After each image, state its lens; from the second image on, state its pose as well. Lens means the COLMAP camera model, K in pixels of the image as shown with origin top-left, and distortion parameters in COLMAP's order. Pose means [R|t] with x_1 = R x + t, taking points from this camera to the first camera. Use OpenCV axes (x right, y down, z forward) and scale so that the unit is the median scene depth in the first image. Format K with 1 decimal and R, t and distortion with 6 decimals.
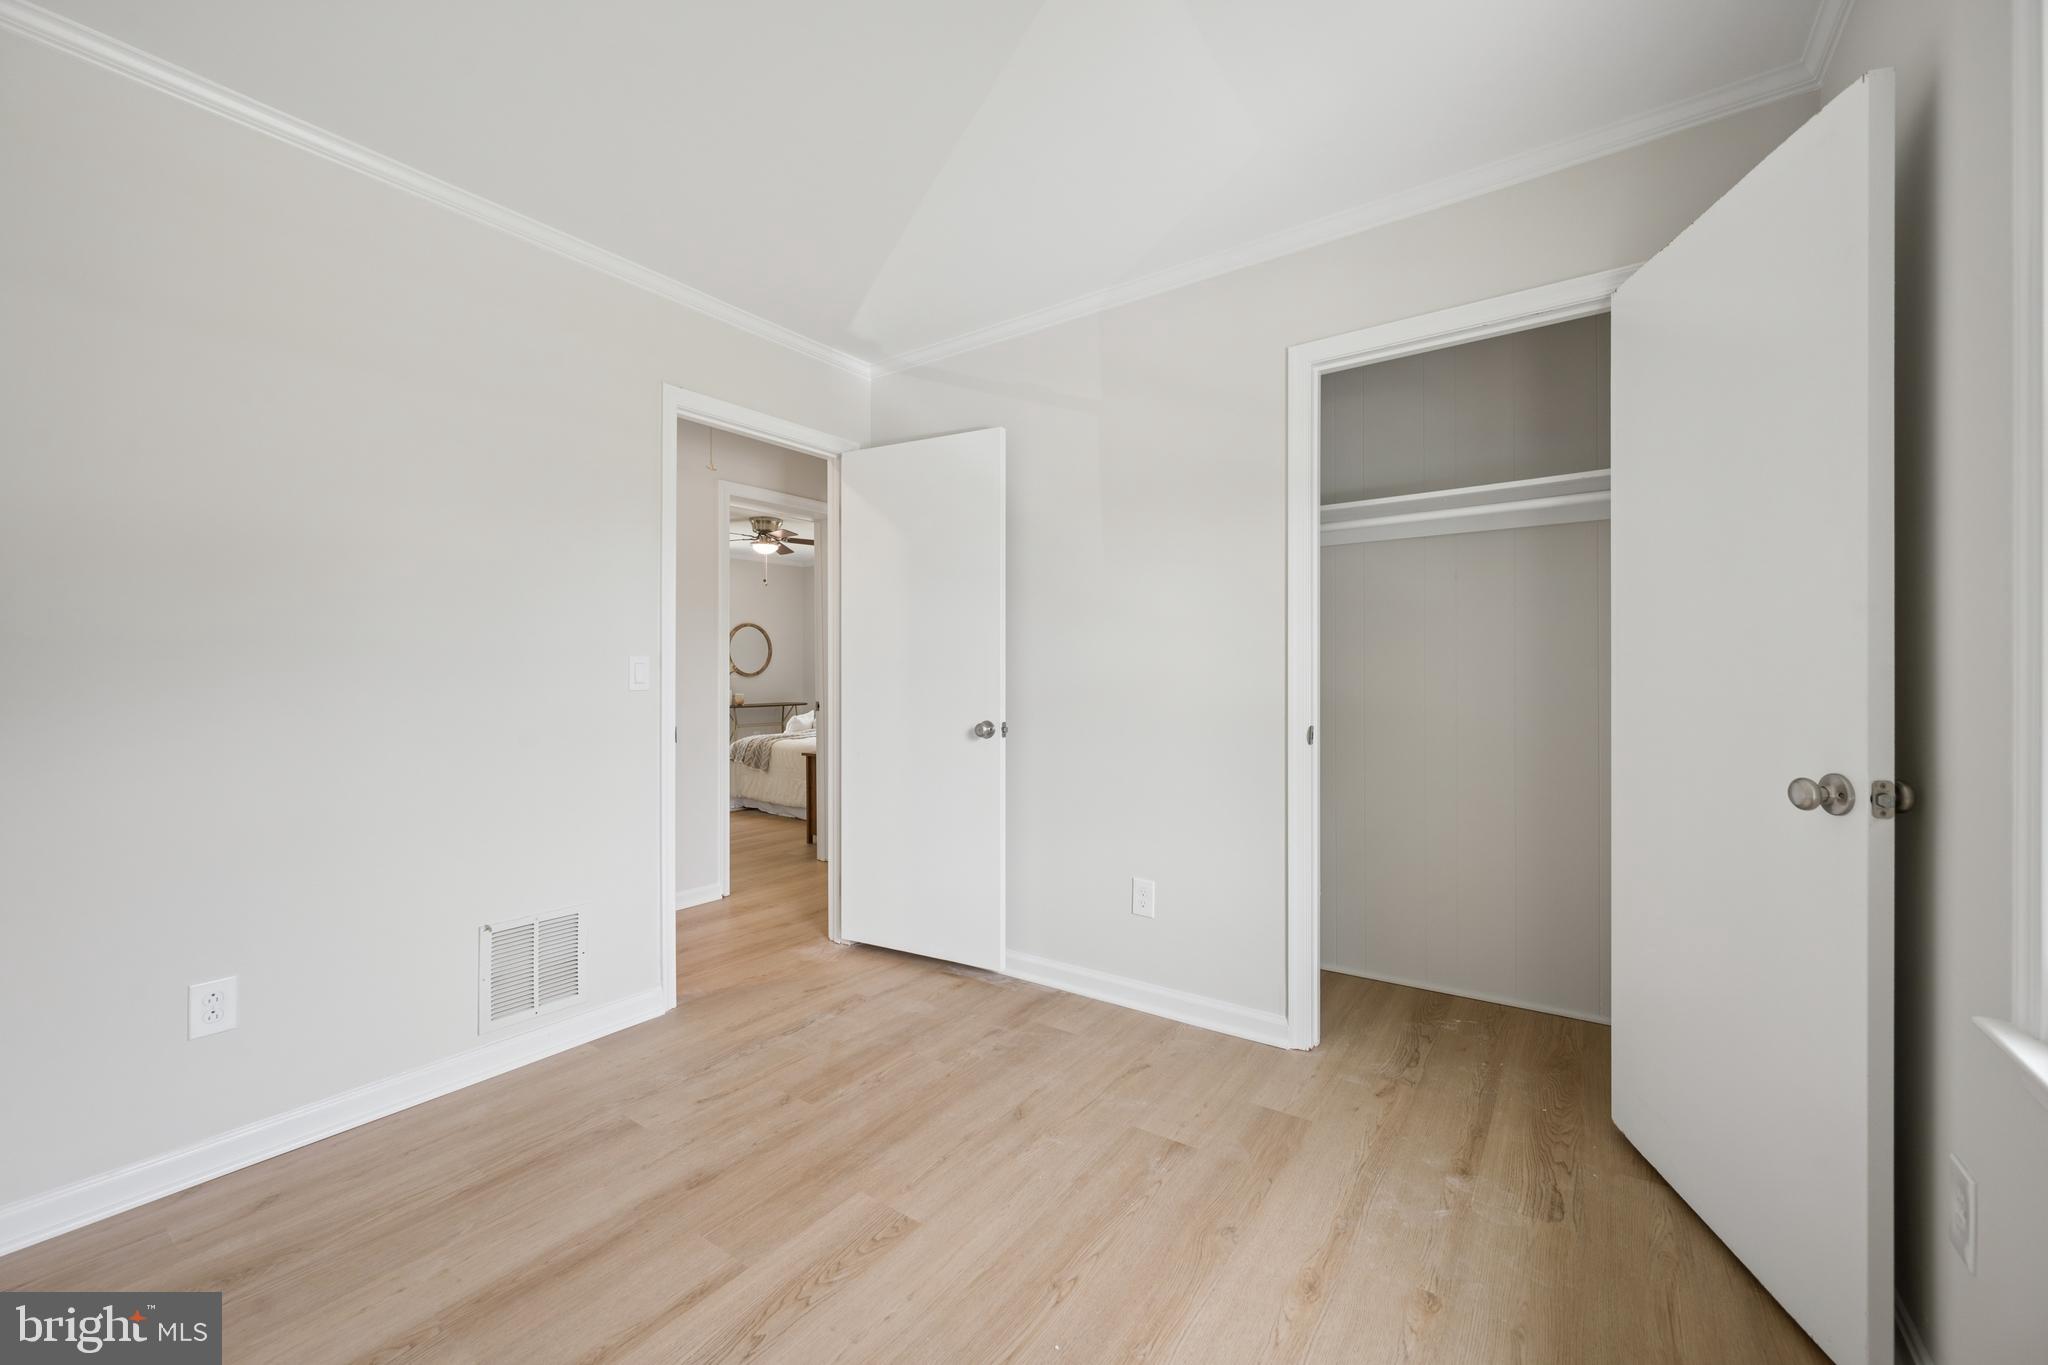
lens RADIAL K [[804.1, 0, 1021.1], [0, 804.1, 668.9], [0, 0, 1]] dist [-0.000621, -0.000377]
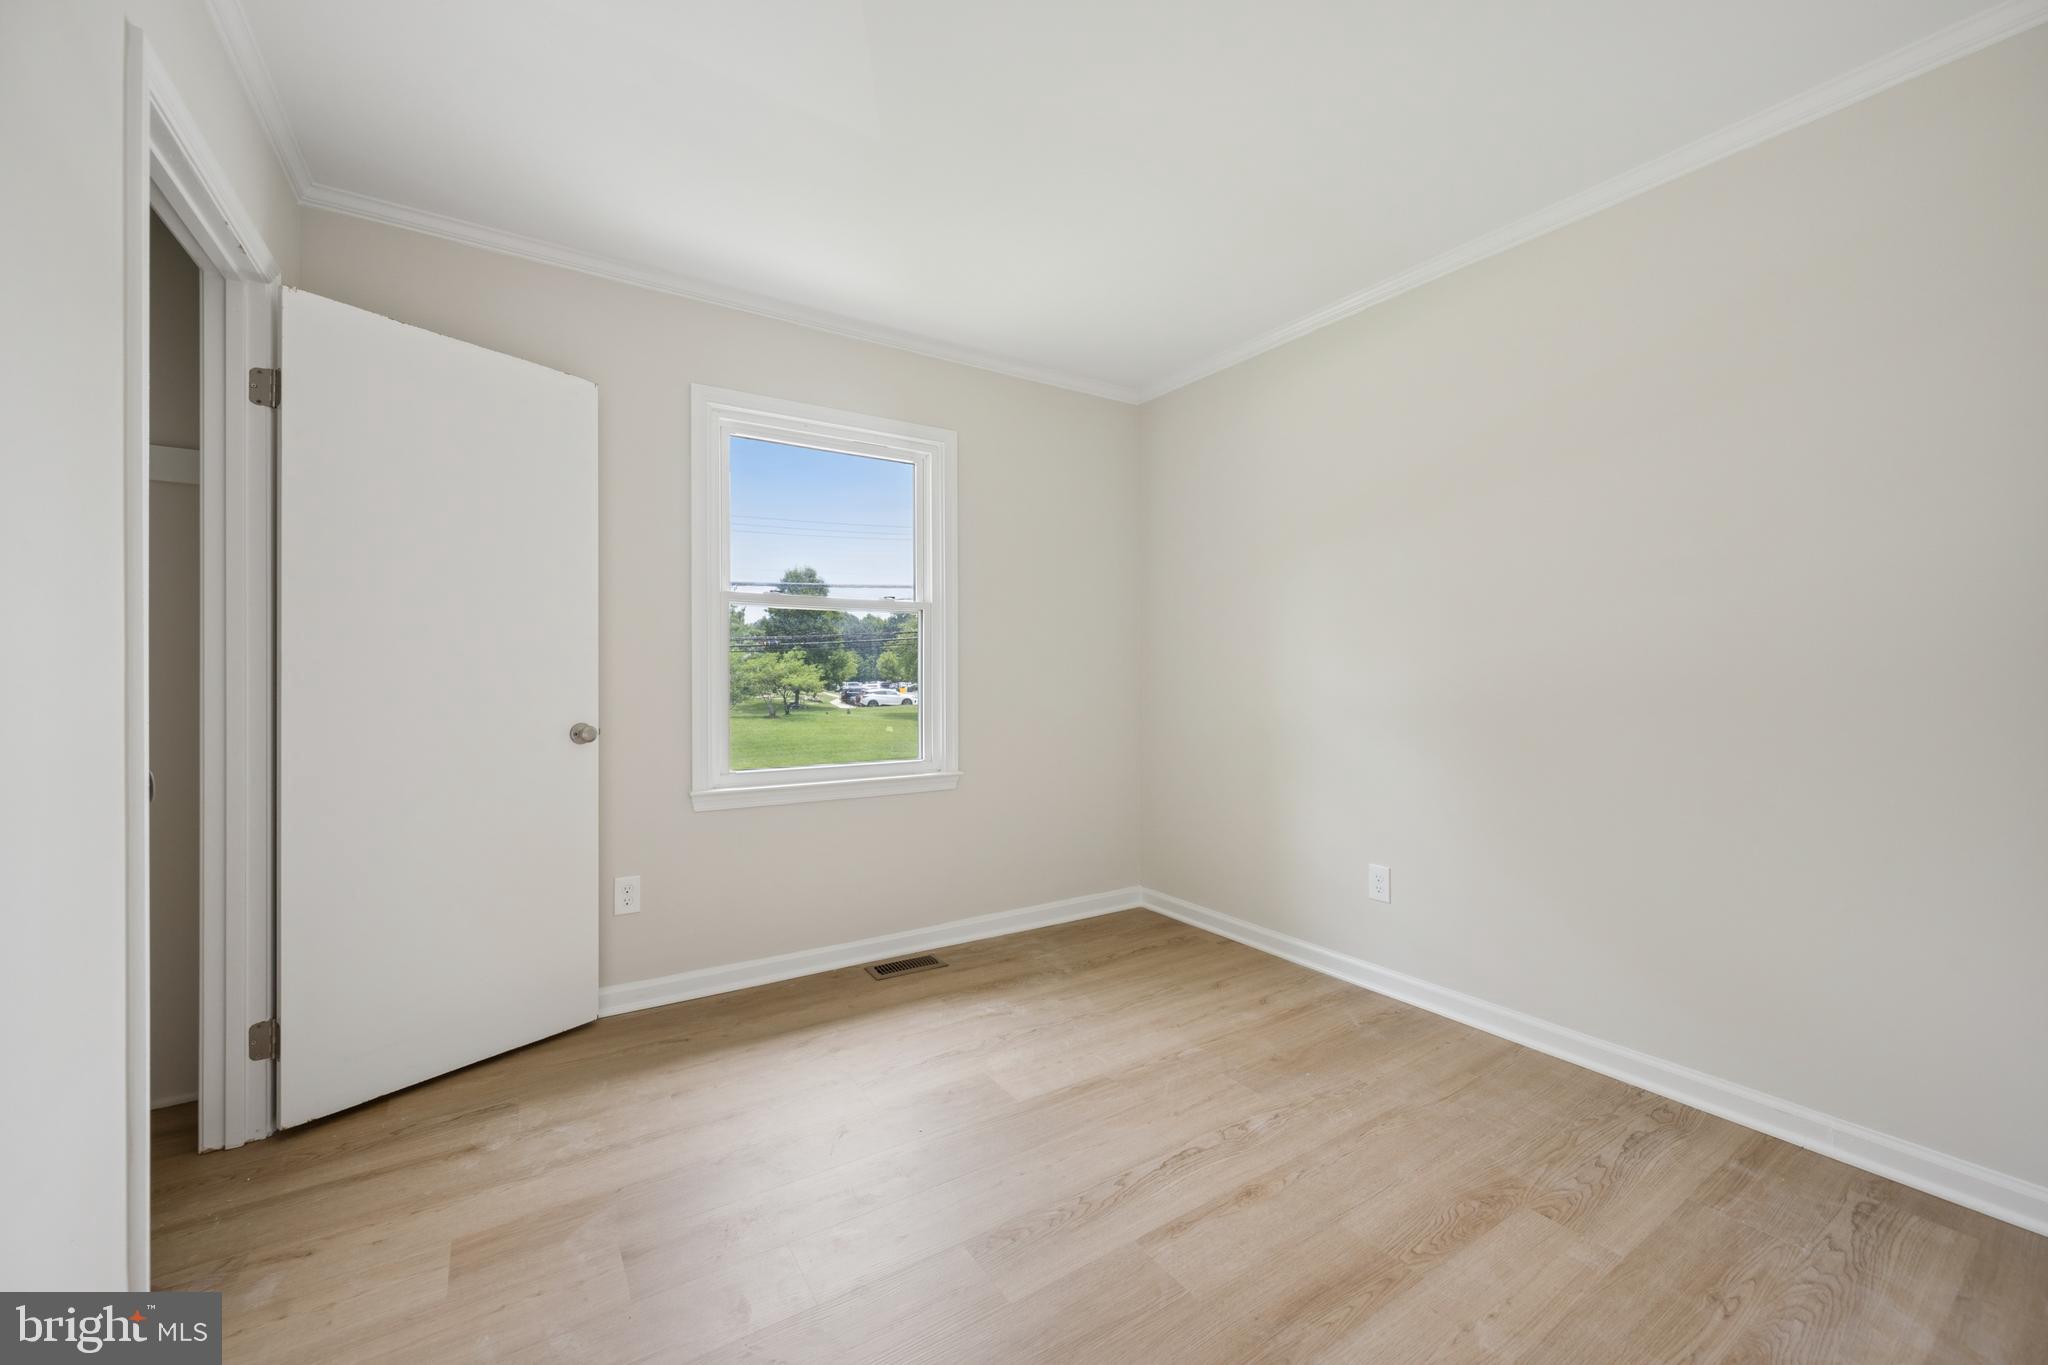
lens RADIAL K [[804.1, 0, 1021.1], [0, 804.1, 668.9], [0, 0, 1]] dist [-0.000621, -0.000377]
pose [[-0.929397, 0.005817, 0.369037, -0.500508], [0.003049, 0.999963, -0.008082, 0.013981], [-0.369070, -0.006386, -0.929380, 1.712761]]
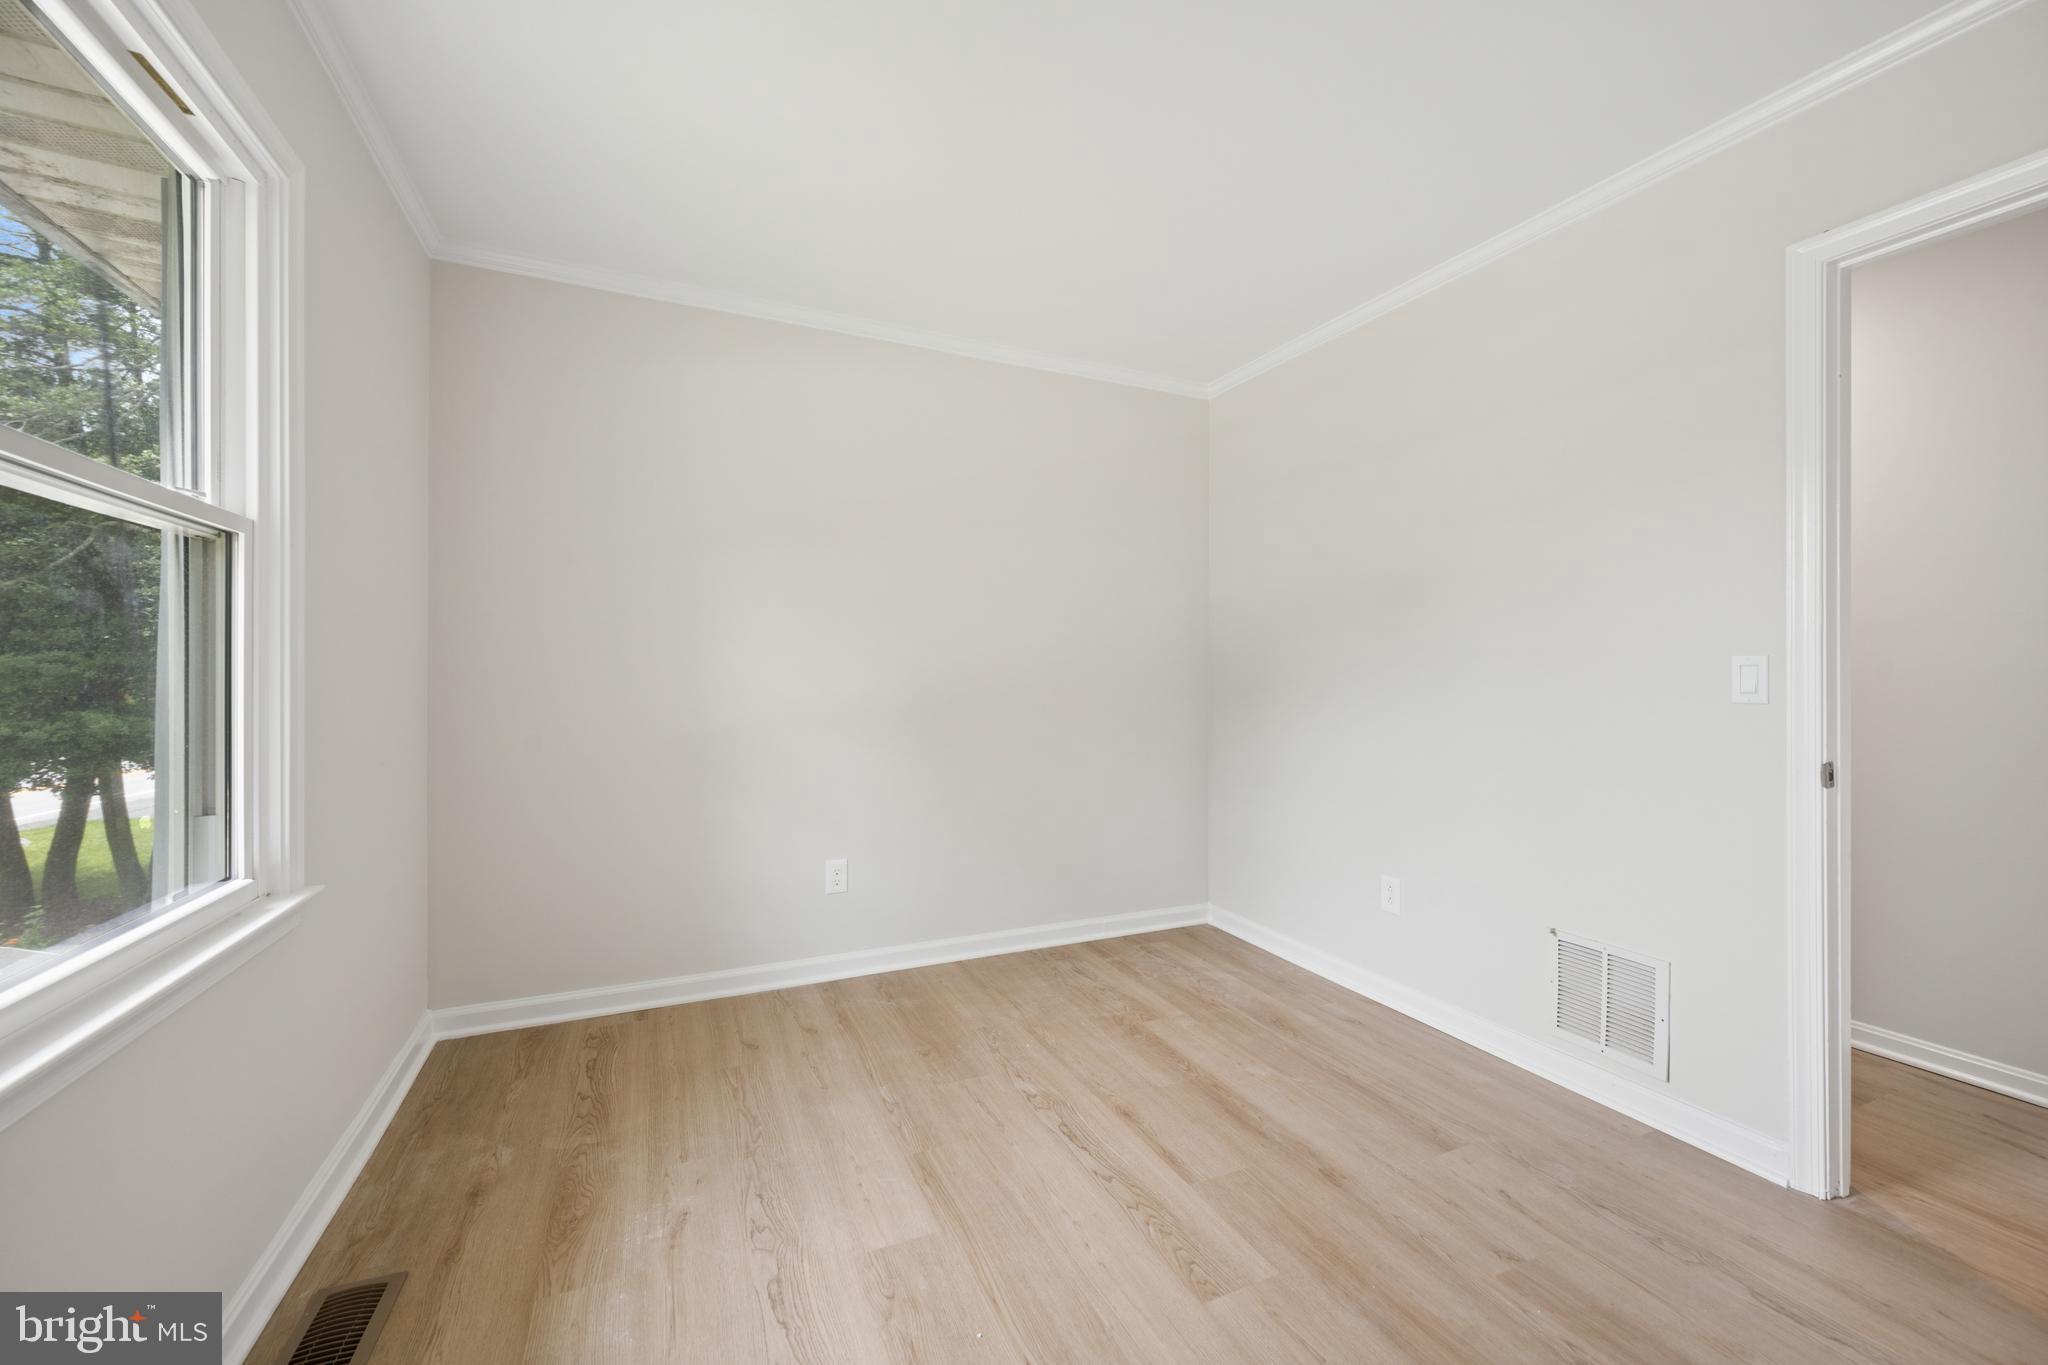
lens RADIAL K [[804.1, 0, 1021.1], [0, 804.1, 668.9], [0, 0, 1]] dist [-0.000621, -0.000377]
pose [[-0.497144, -0.006595, -0.867643, 0.680084], [-0.000340, 0.999973, -0.007405, 0.002638], [0.867668, -0.003387, -0.497133, 1.162878]]
